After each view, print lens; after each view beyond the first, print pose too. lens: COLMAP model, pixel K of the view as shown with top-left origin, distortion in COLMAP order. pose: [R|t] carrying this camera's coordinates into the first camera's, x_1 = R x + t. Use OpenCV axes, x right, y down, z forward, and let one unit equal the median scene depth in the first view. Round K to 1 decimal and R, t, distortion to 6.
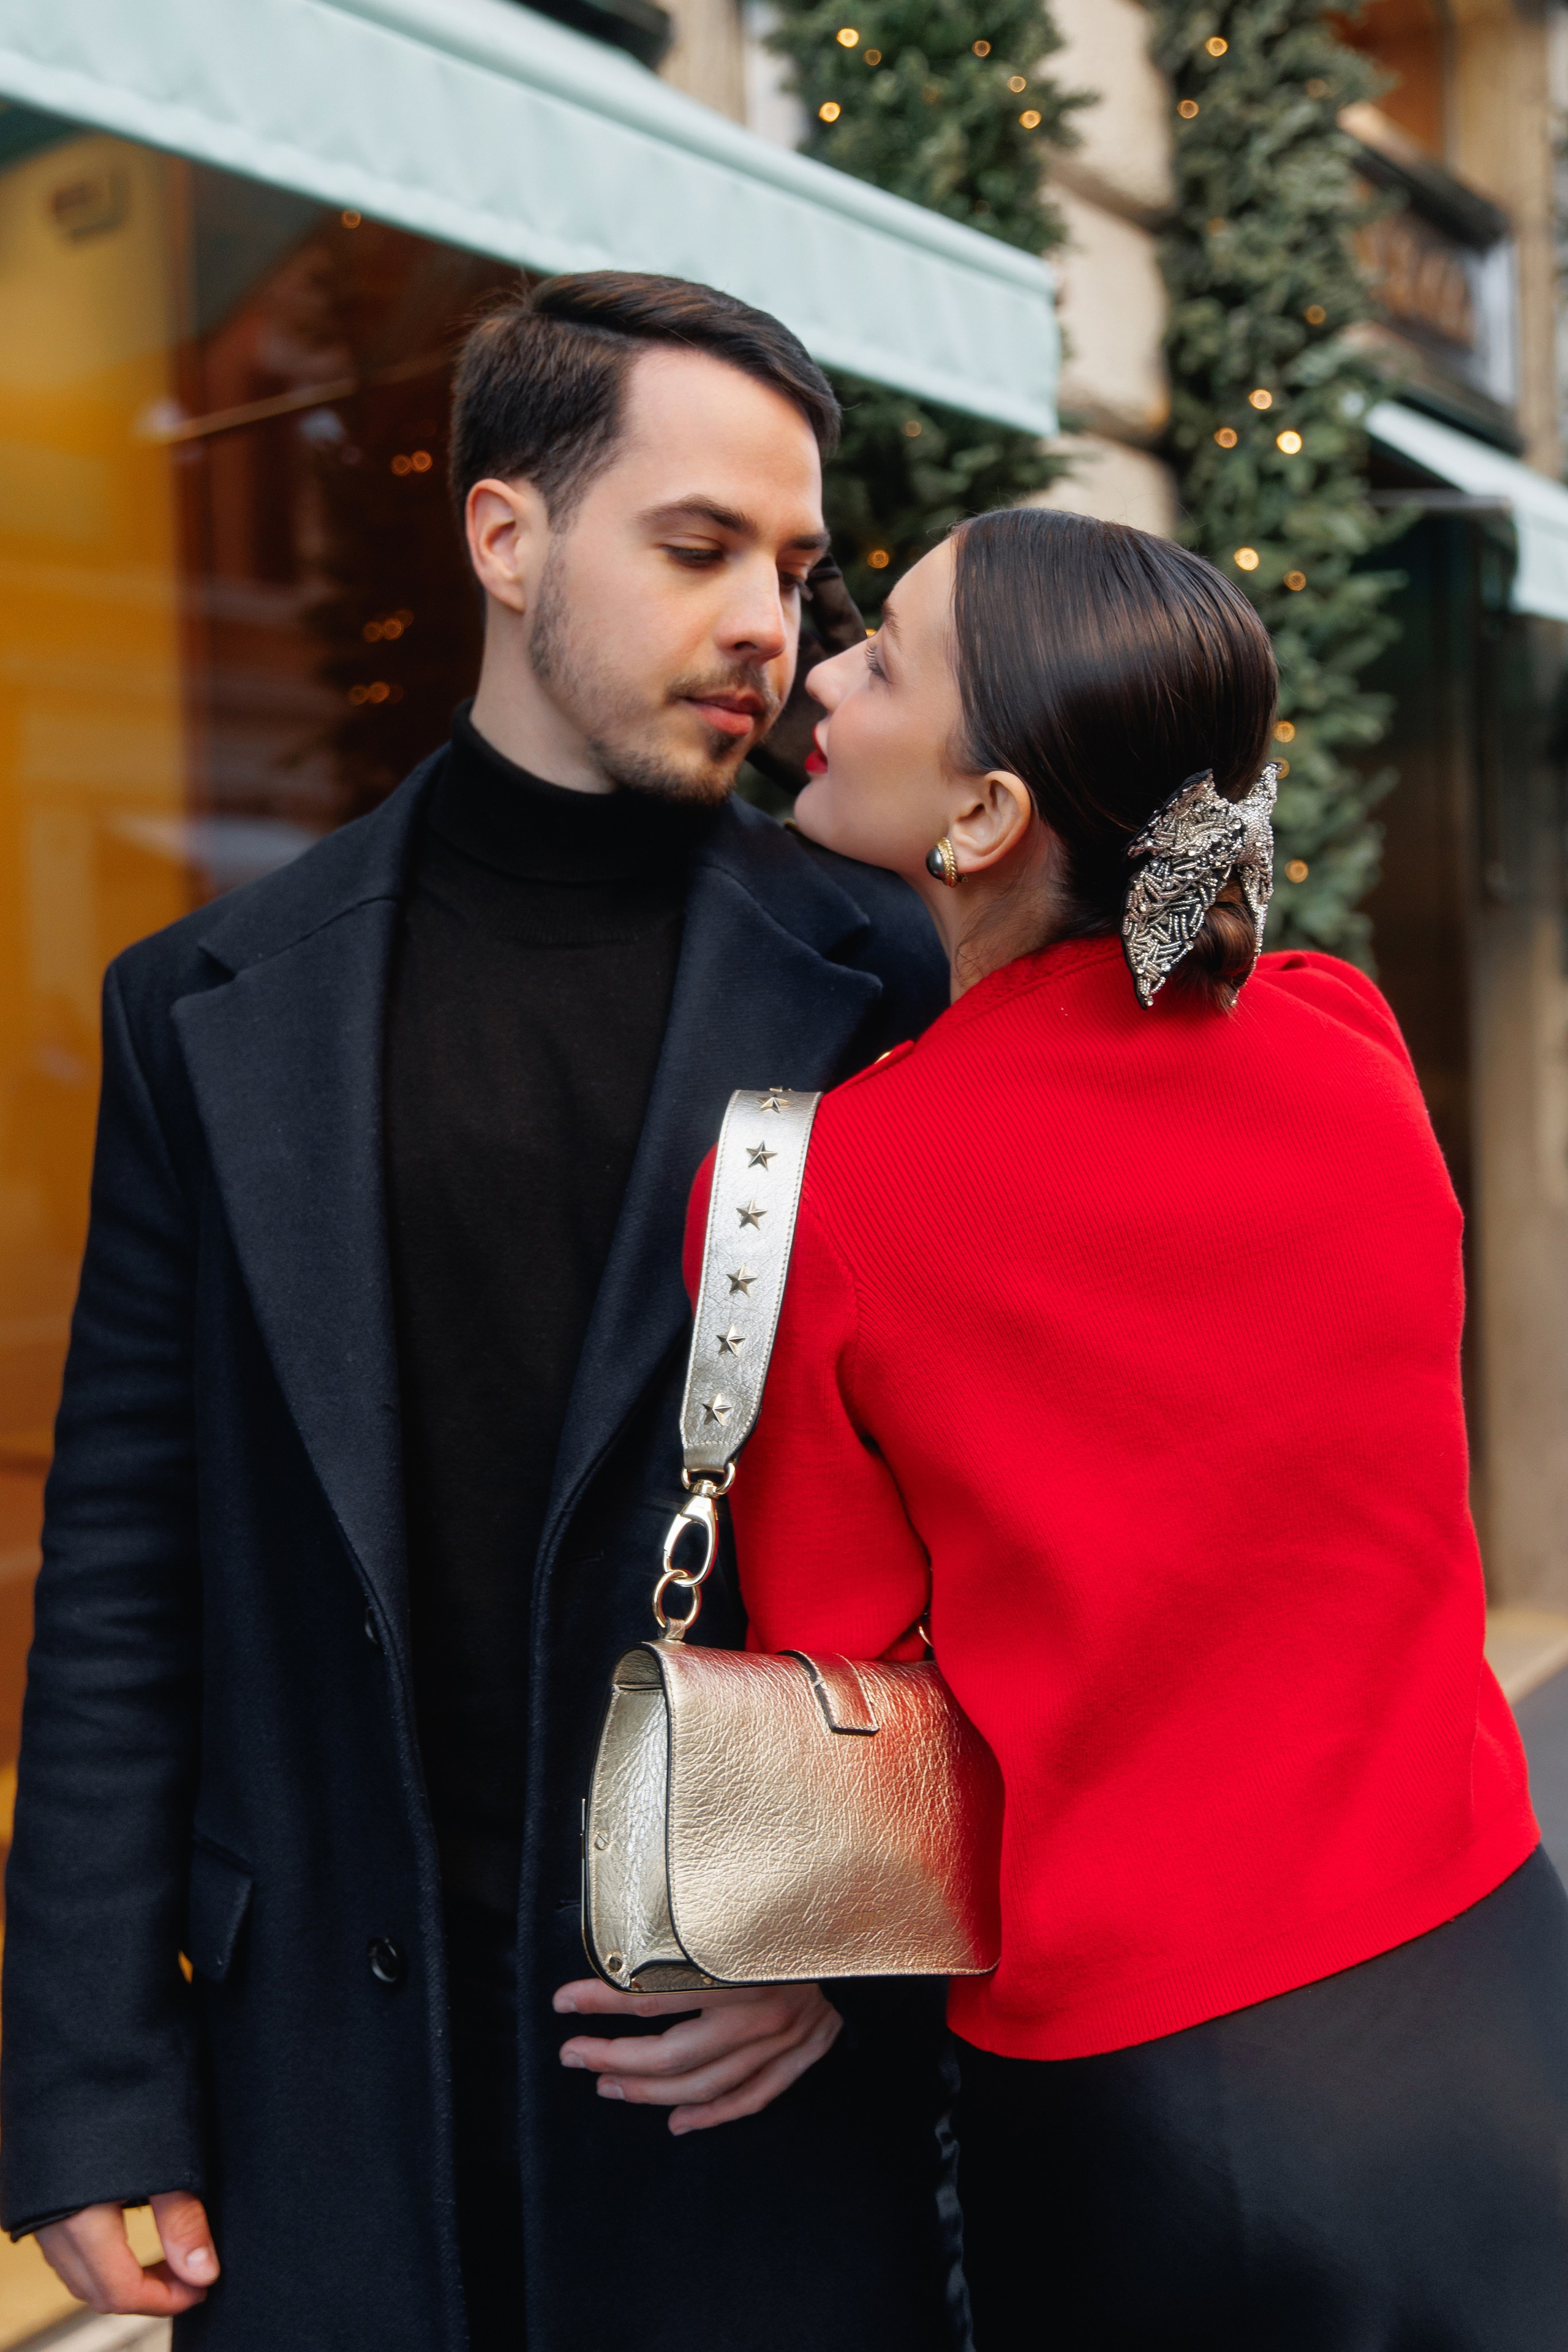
lens RADIAL K [[2680.5, 0, 797.2], [0, 2680.5, 1182.7], [0, 0, 1]] dist [0.050783, 0.000000]
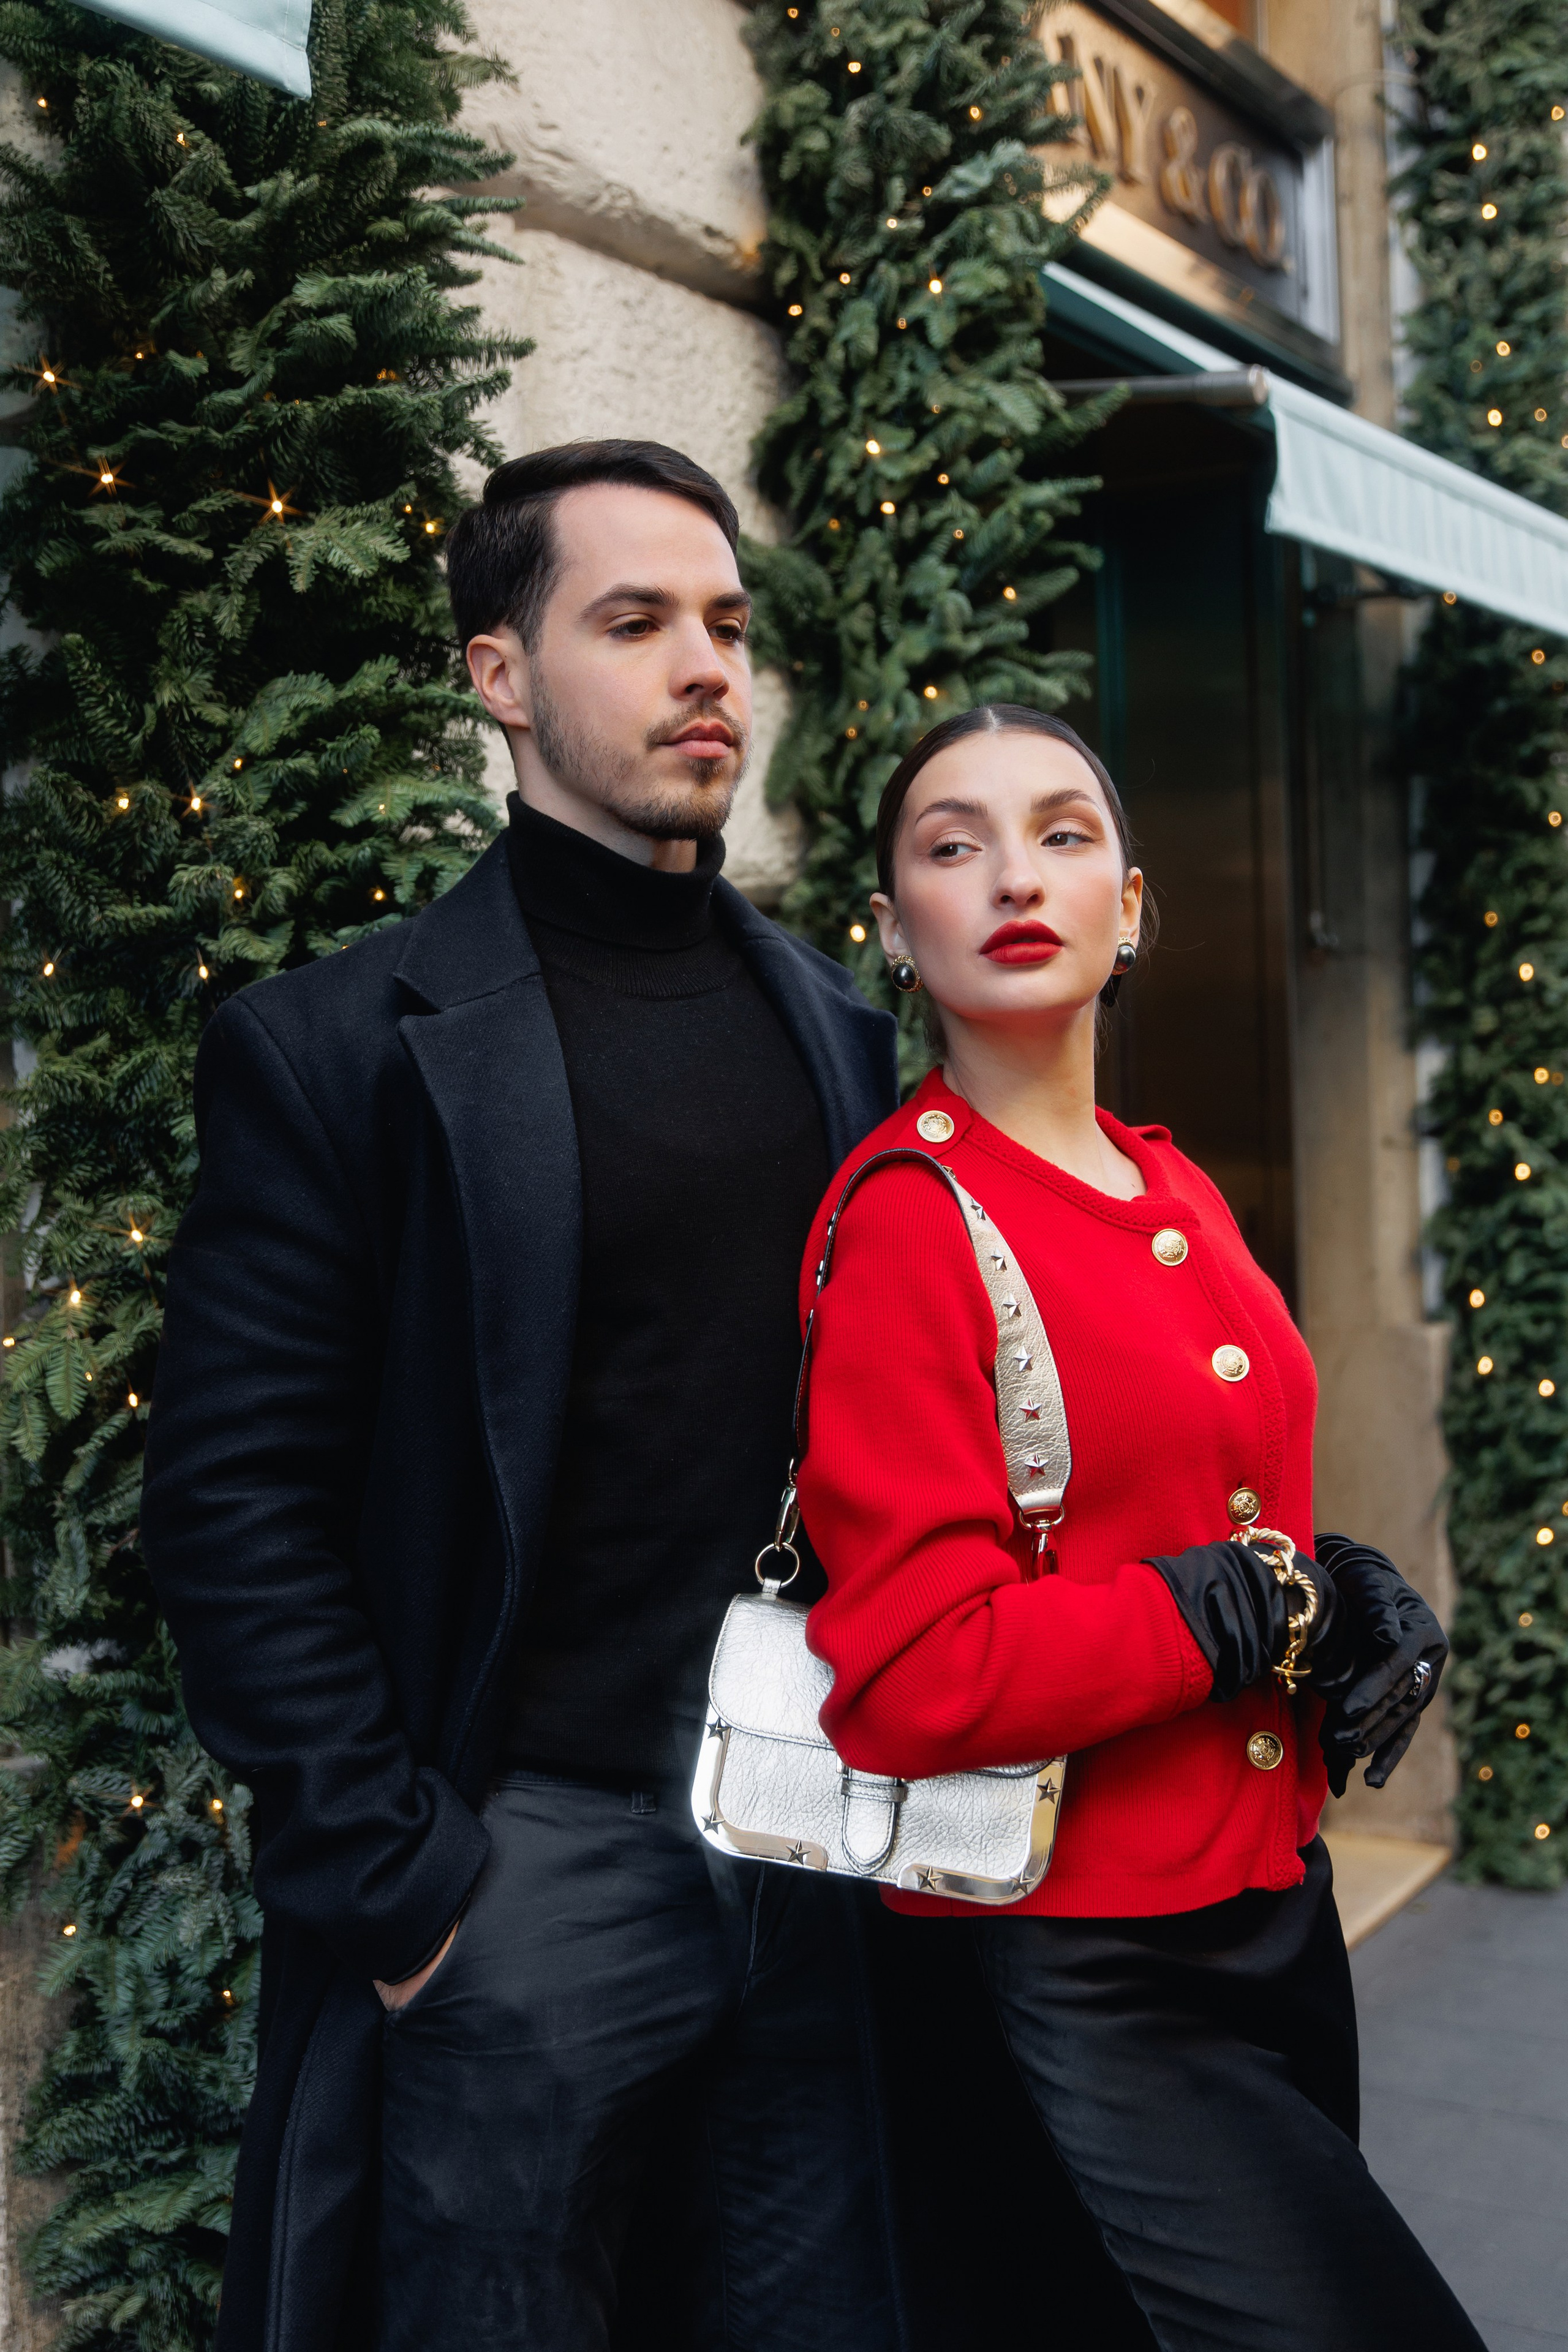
lens RADIAL K [[2814.5, 0, 781.2], [0, 2814.5, 1123.8], [0, 0, 1]] dist [-0.011477, 0.000000]
pose [[0.999665, 0.001296, 0.025859, 0.134293], [0.000035, 0.998678, -0.051397, -0.022522], [-0.025892, 0.051380, 0.998343, 0.309499]]
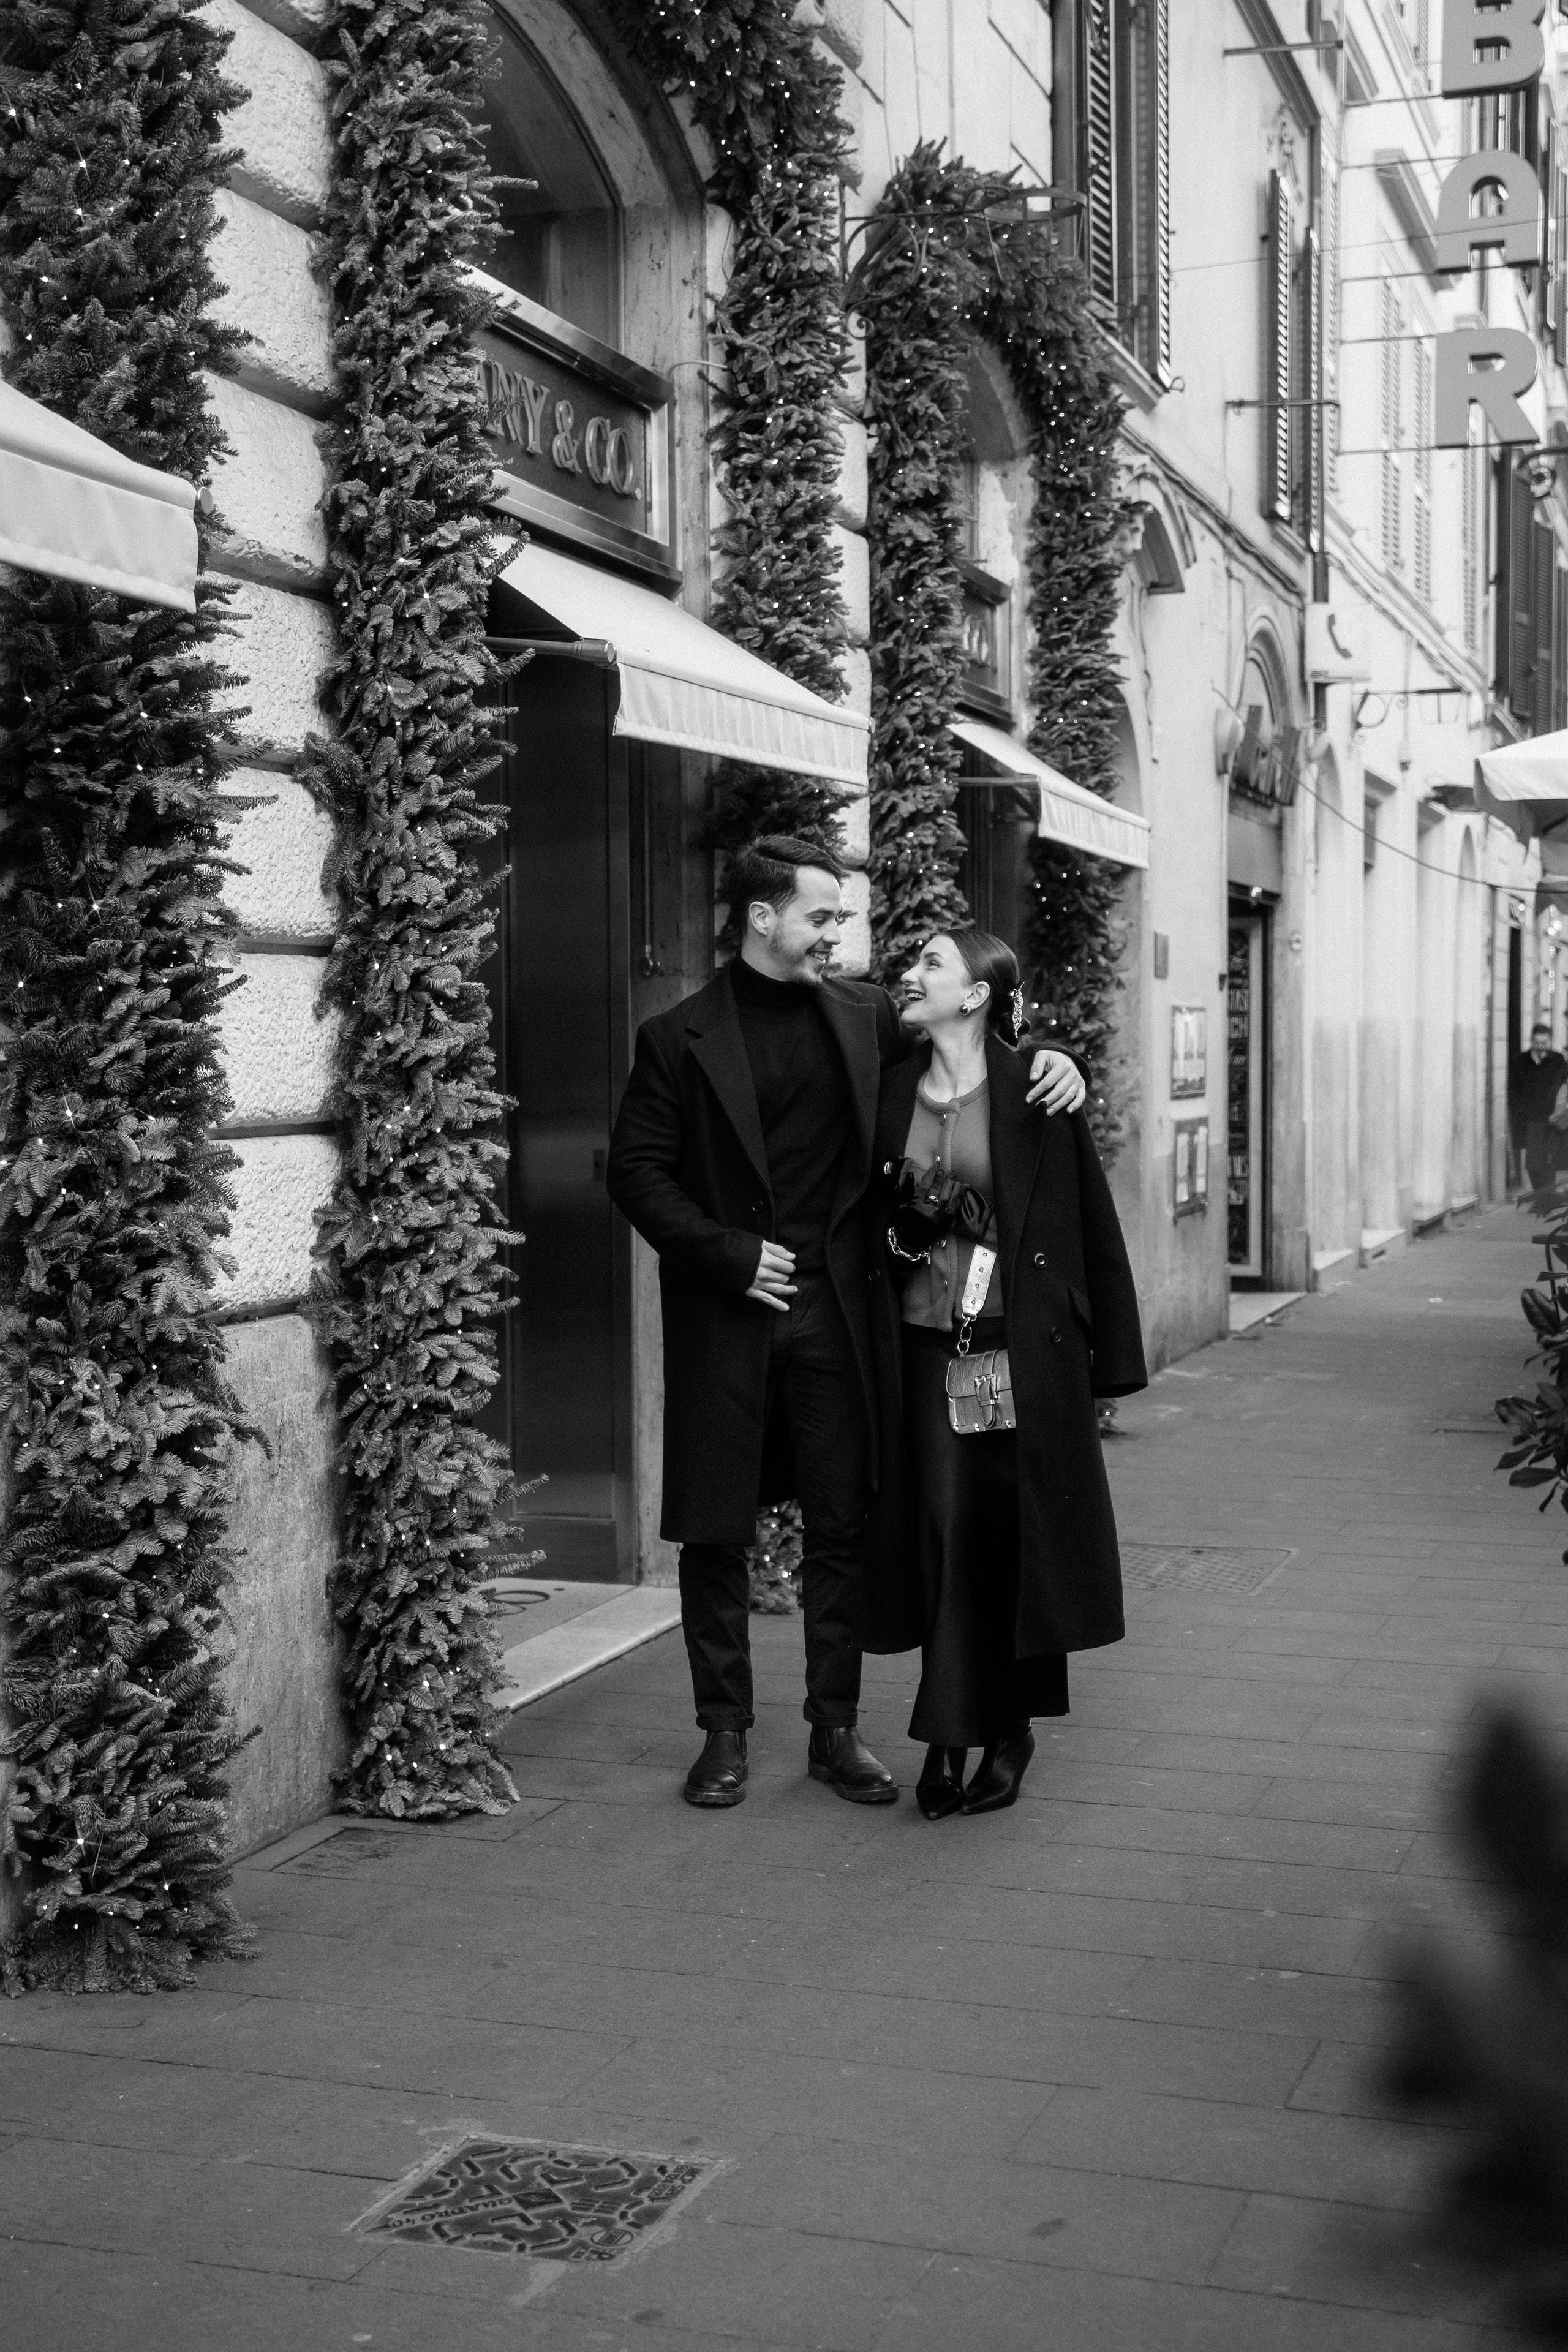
lens RADIAL K [[2827.1, 0, 710.2], [0, 2827.1, 1150.1], [0, 0, 1]] dist [0.044001, 0.000000]
pose [[0.974094, 0.017907, 0.225435, 0.025654], [-0.009707, 0.999252, -0.037431, 0.023778], [-0.225937, 0.034273, 0.973539, -0.286012]]
